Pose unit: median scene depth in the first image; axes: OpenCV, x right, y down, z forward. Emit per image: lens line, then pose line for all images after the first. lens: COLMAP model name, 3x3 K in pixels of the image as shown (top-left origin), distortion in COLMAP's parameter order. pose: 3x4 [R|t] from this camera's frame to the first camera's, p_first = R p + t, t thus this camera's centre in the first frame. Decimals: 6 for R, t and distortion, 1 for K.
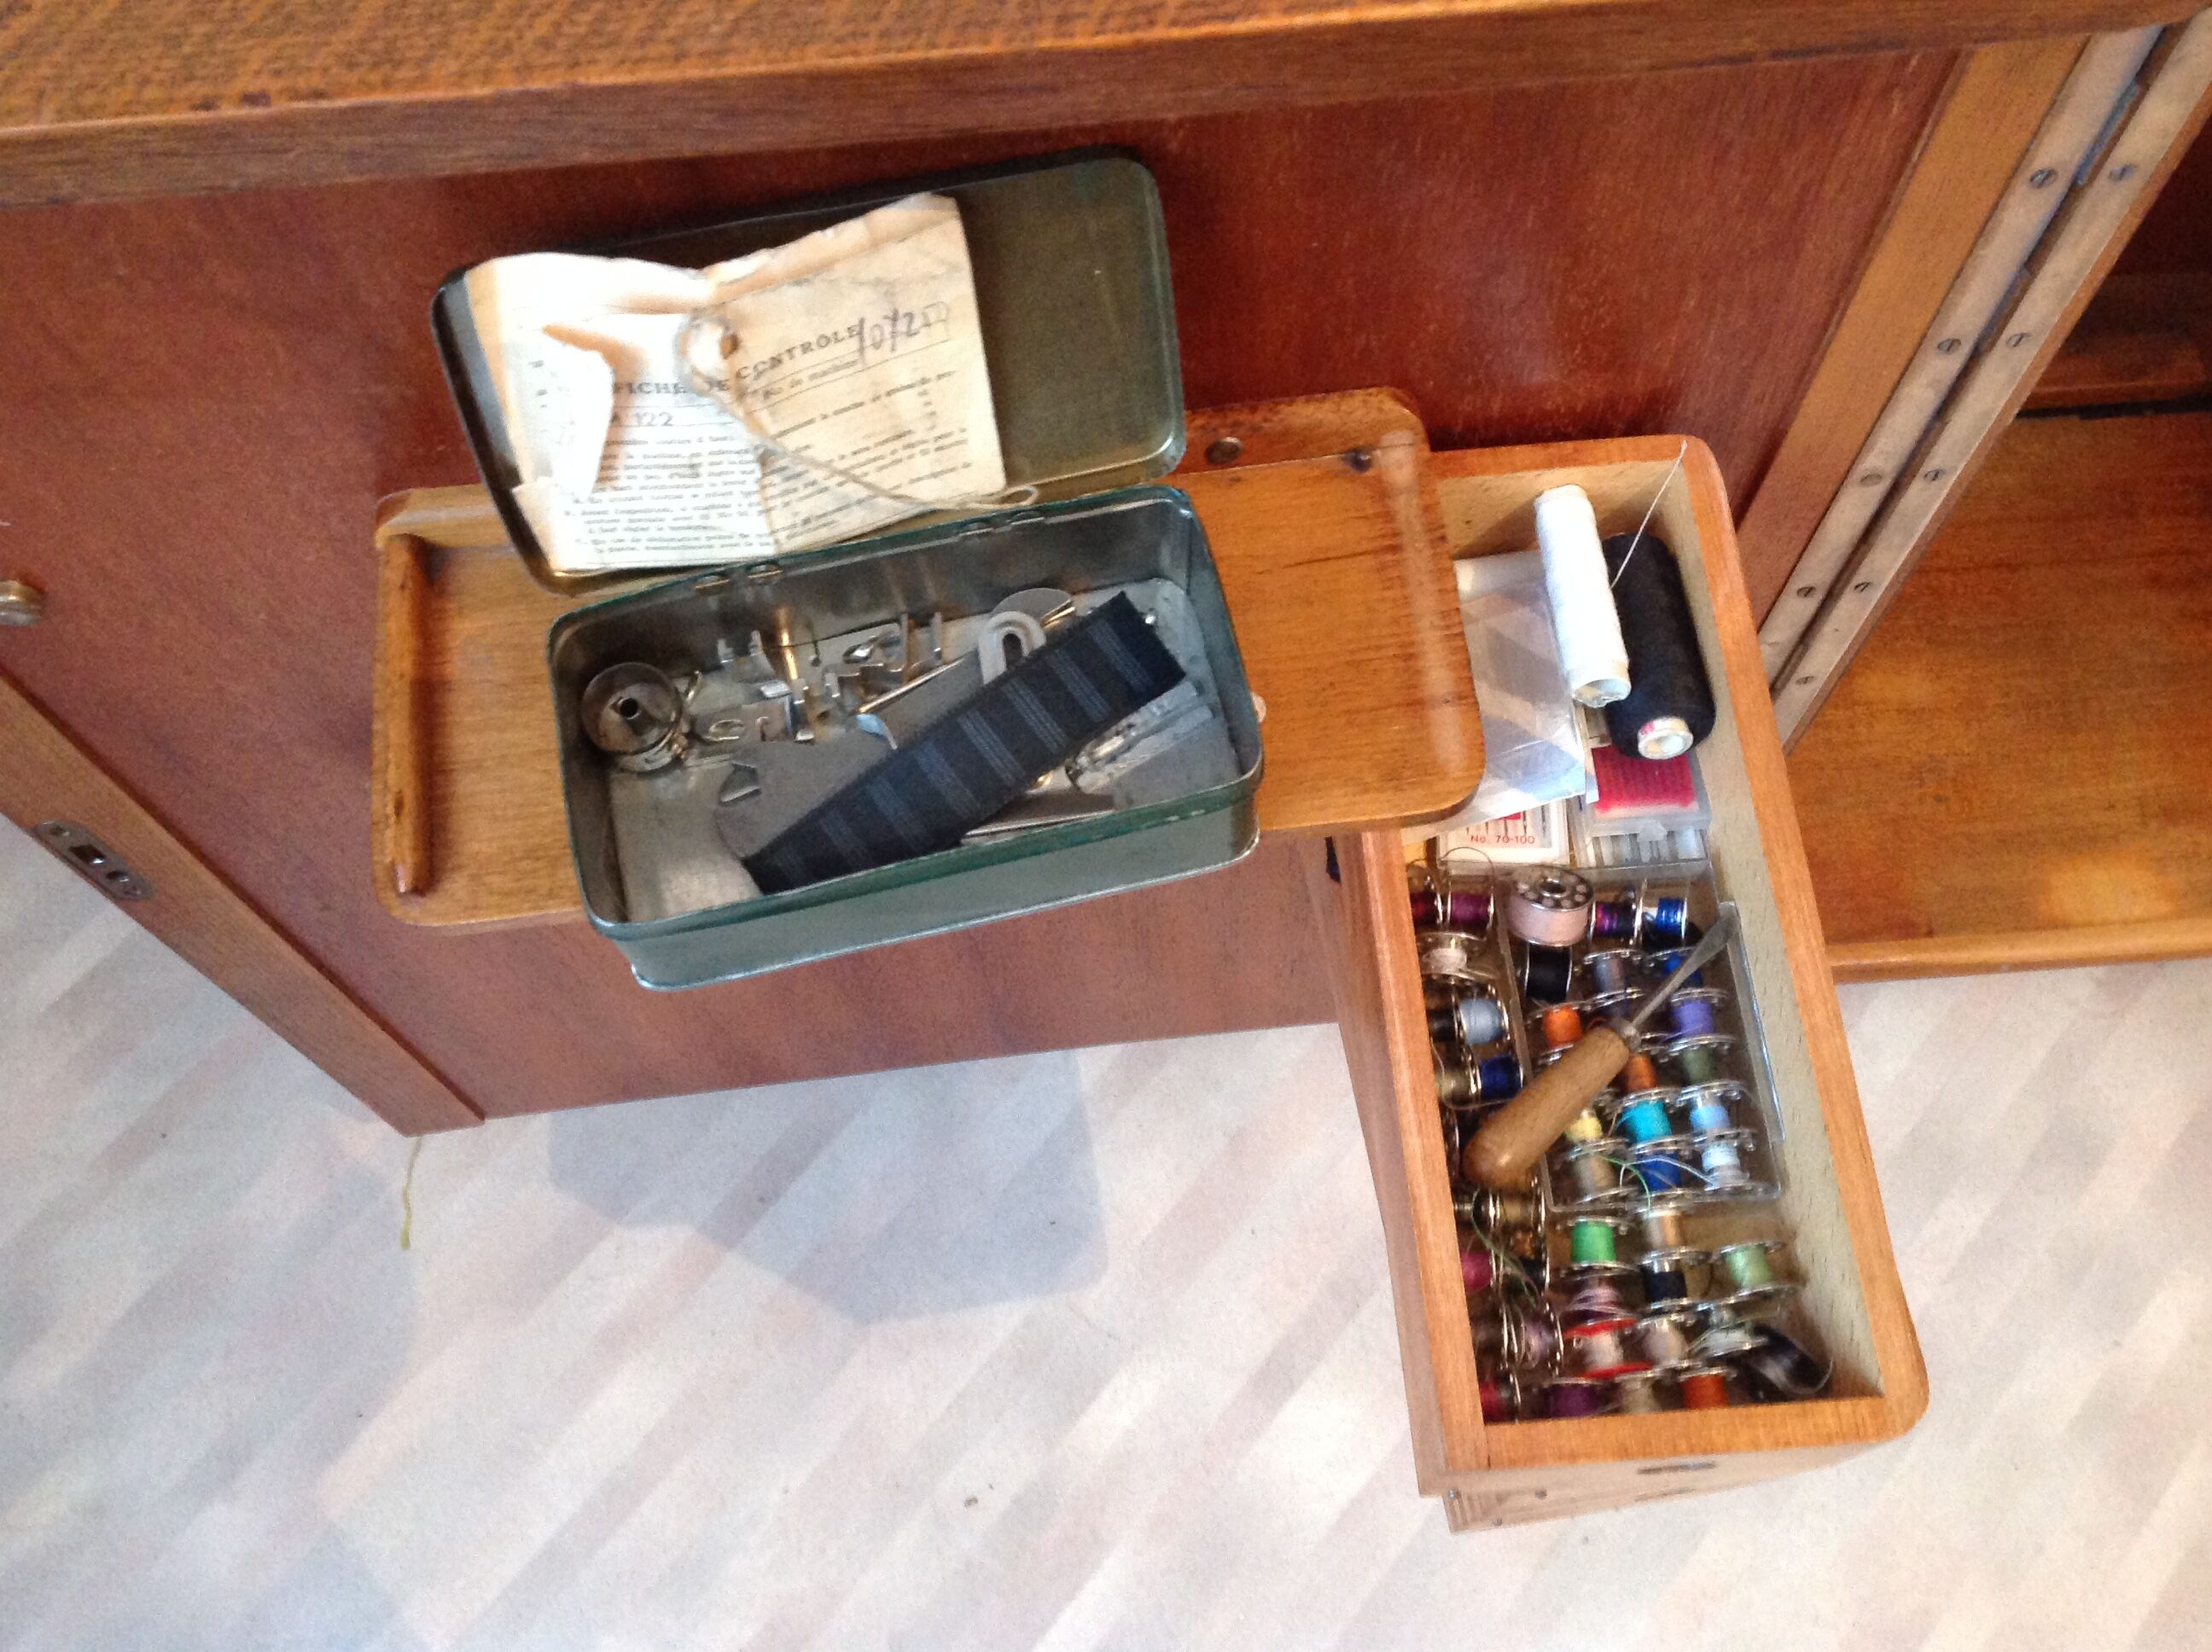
lens RADIAL K [[2093.7, 0, 1114.7], [0, 2093.7, 818.4], [0, 0, 1]] dist [0.006998, 0.000000]
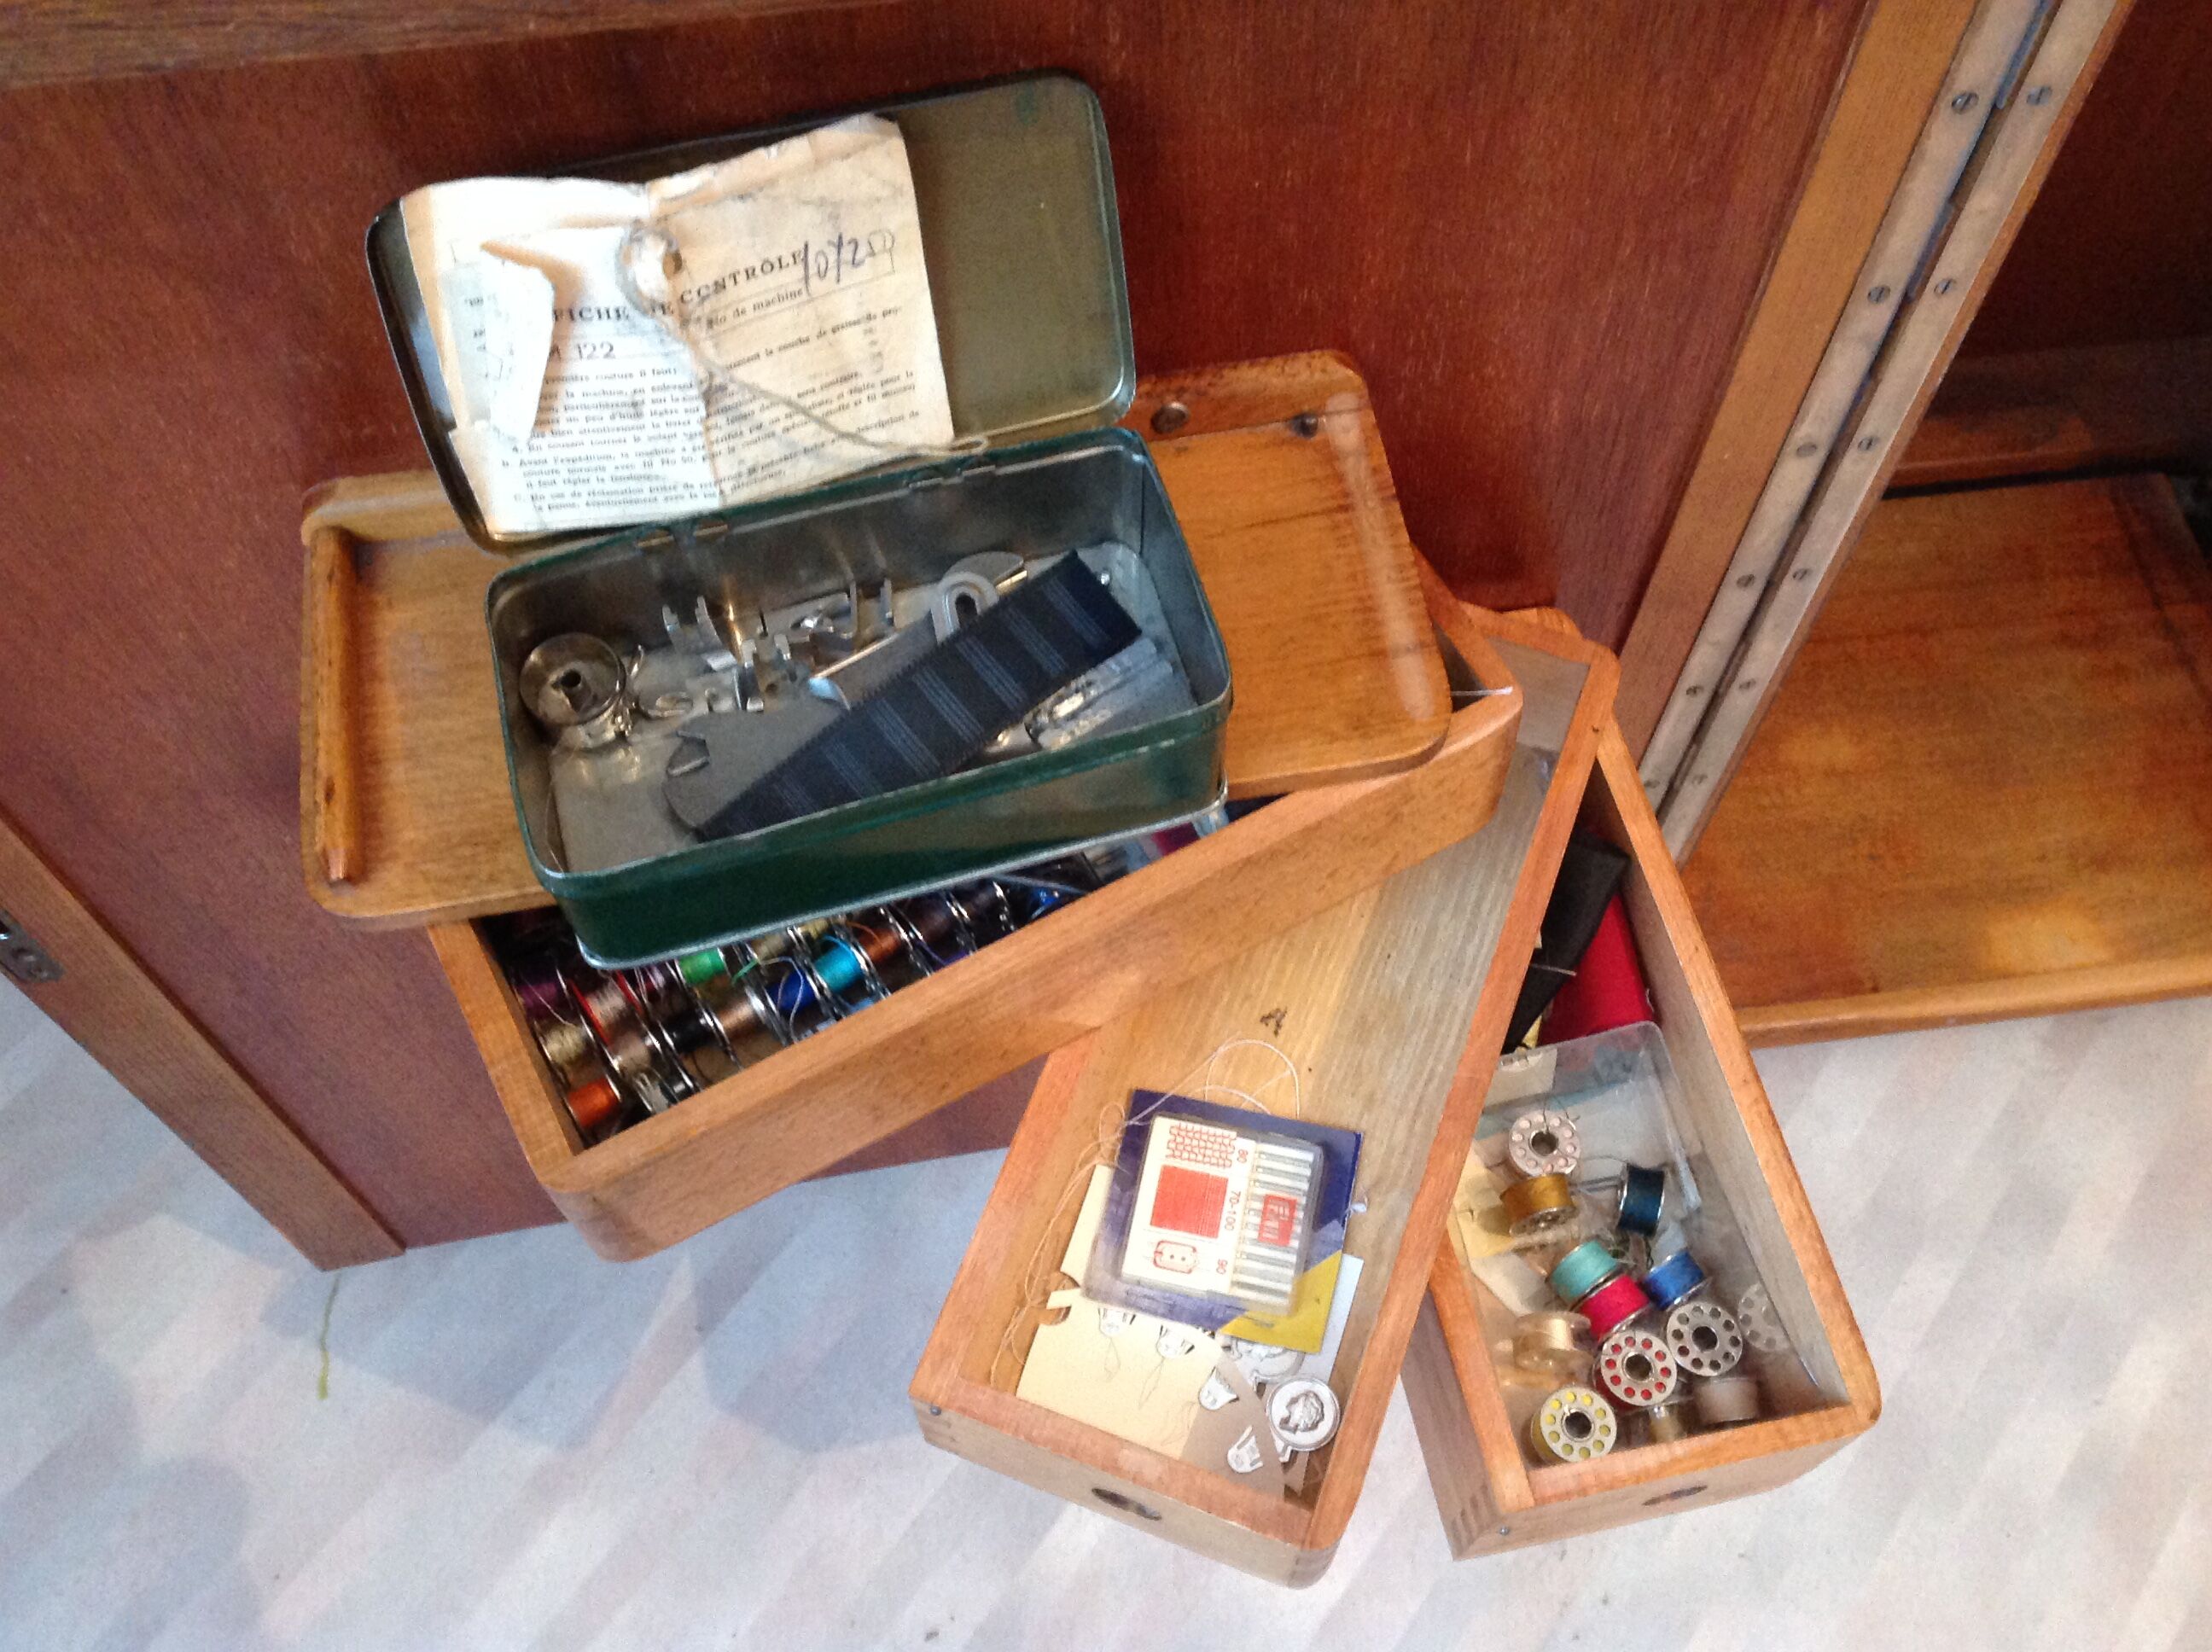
lens RADIAL K [[2093.7, 0, 1111.1], [0, 2093.7, 832.5], [0, 0, 1]] dist [0.006998, 0.000000]
pose [[0.998140, -0.041749, 0.044425, -0.027169], [0.045855, 0.994341, -0.095825, 0.111677], [-0.040173, 0.097684, 0.994406, 0.034946]]
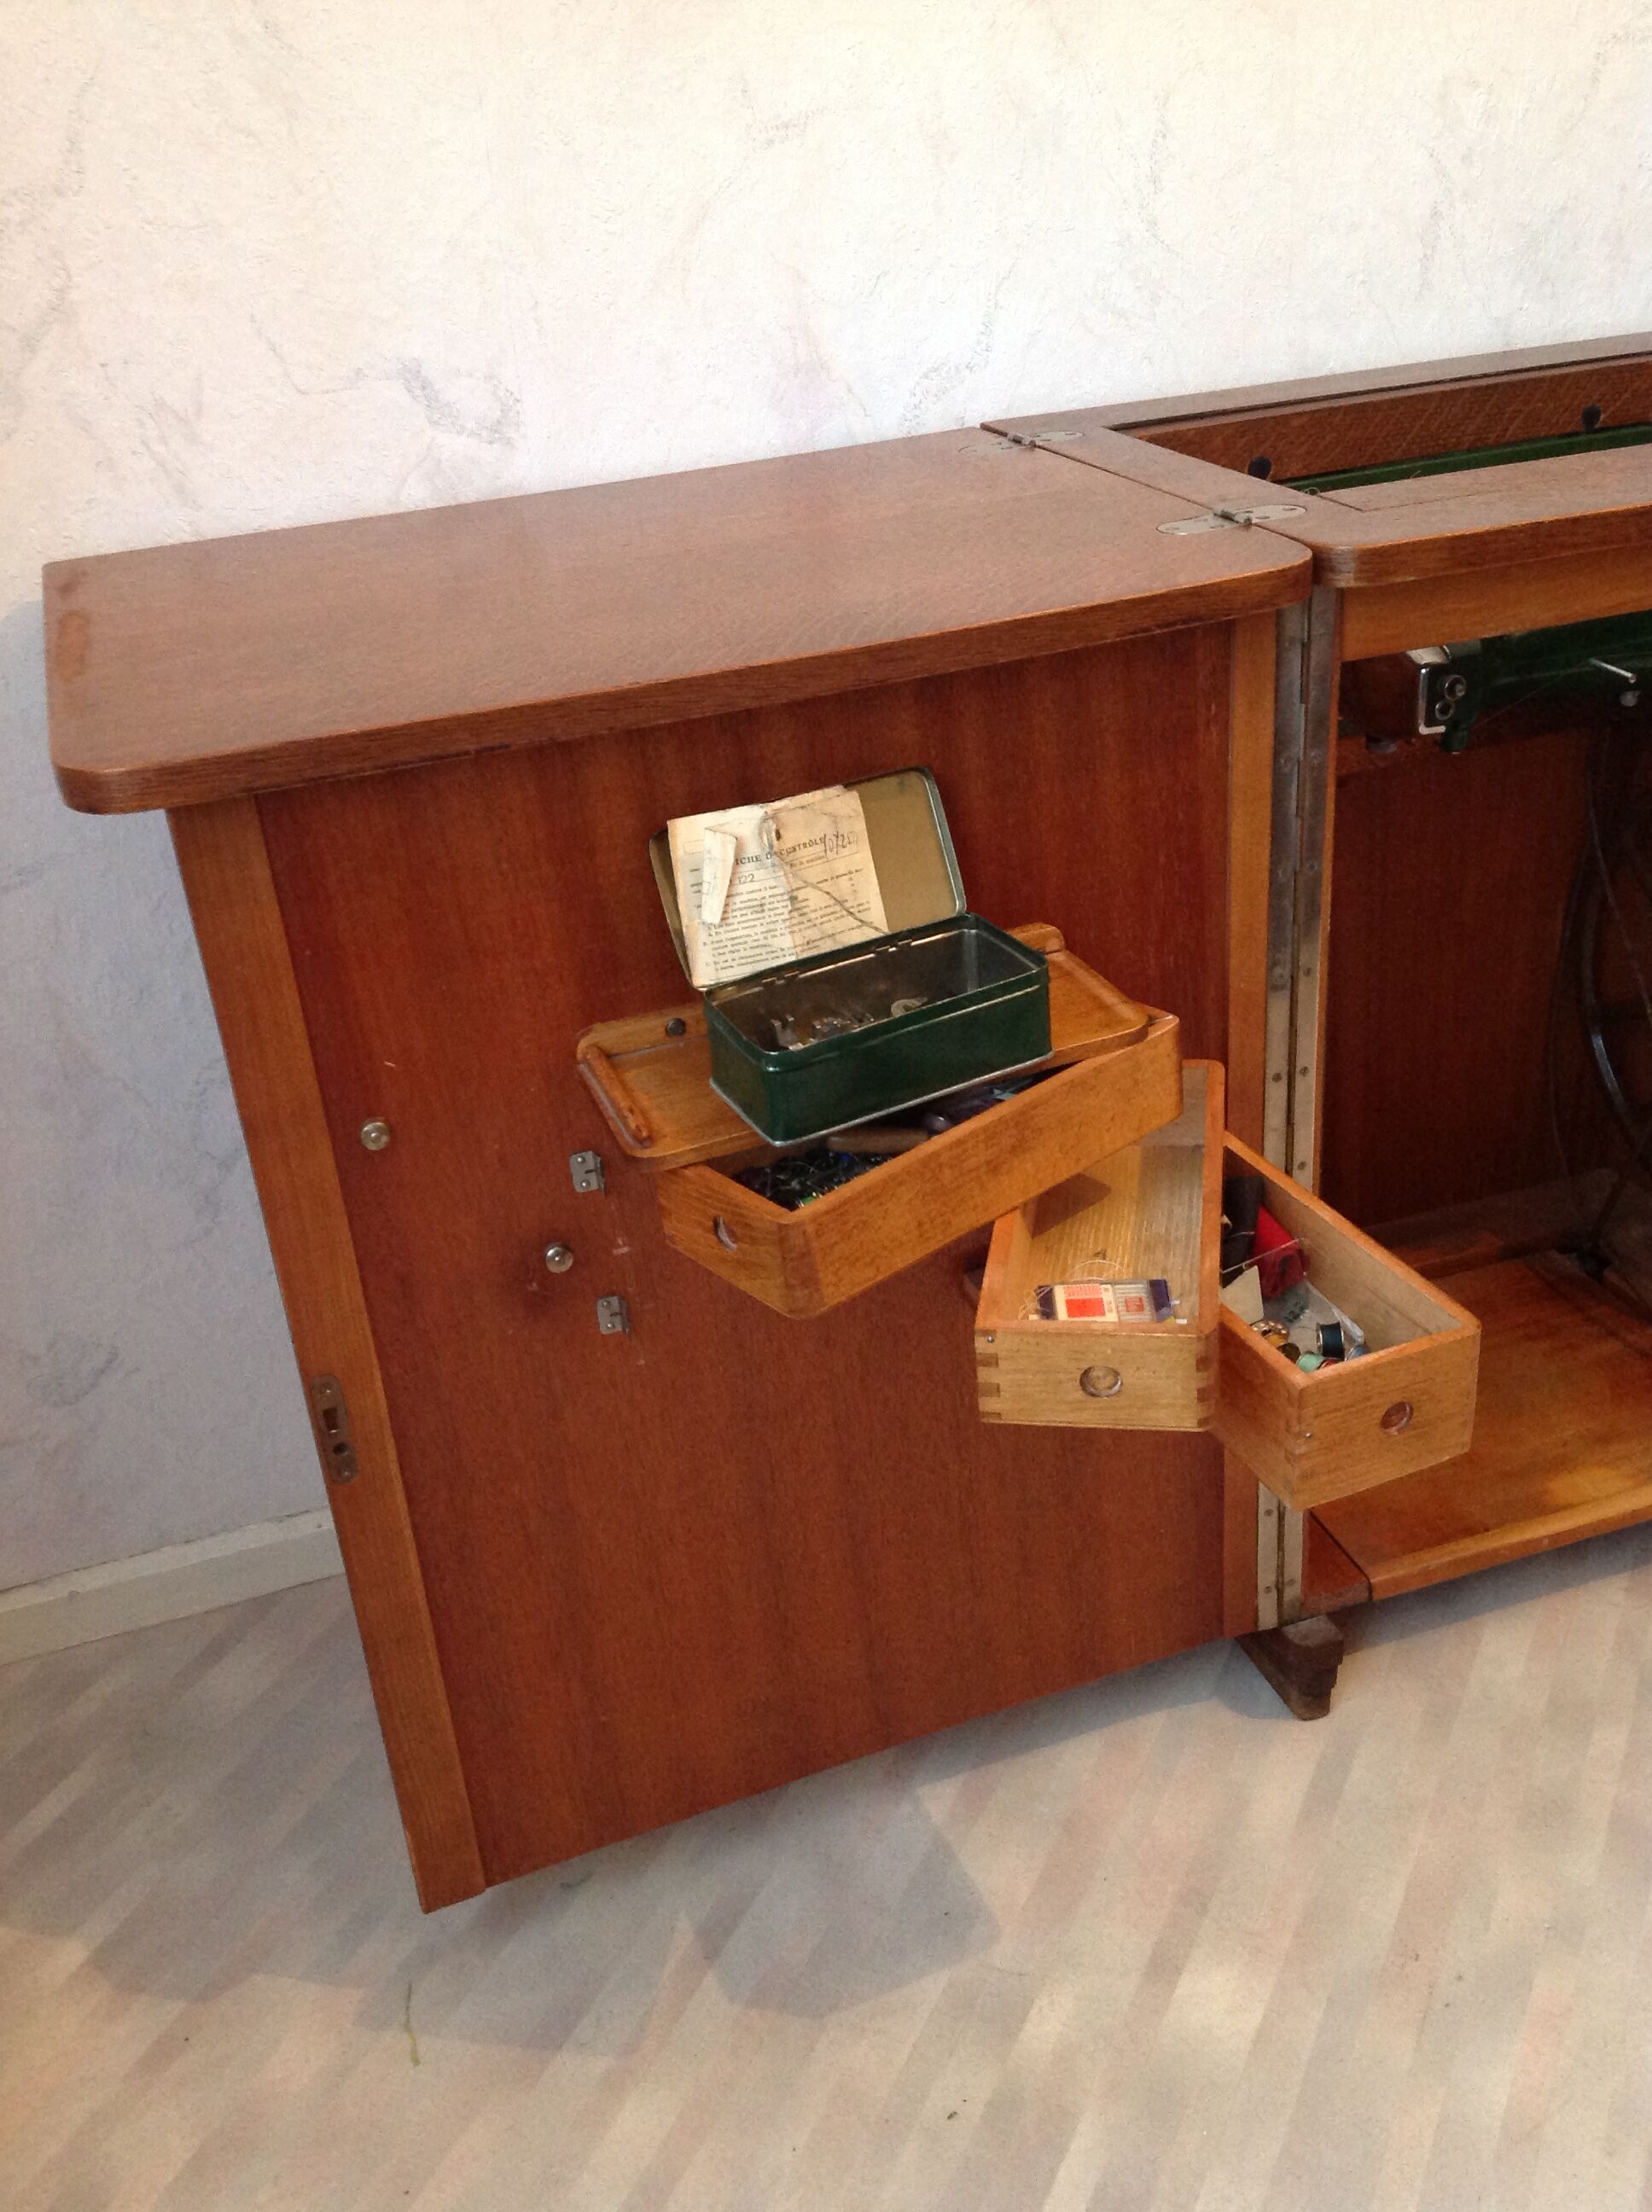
lens RADIAL K [[2093.7, 0, 809.3], [0, 2093.7, 1107.3], [0, 0, 1]] dist [0.006998, 0.000000]
pose [[0.969046, -0.165110, 0.183545, -0.495212], [0.244721, 0.740542, -0.625867, 1.153612], [-0.032586, 0.651411, 0.758025, -0.444953]]
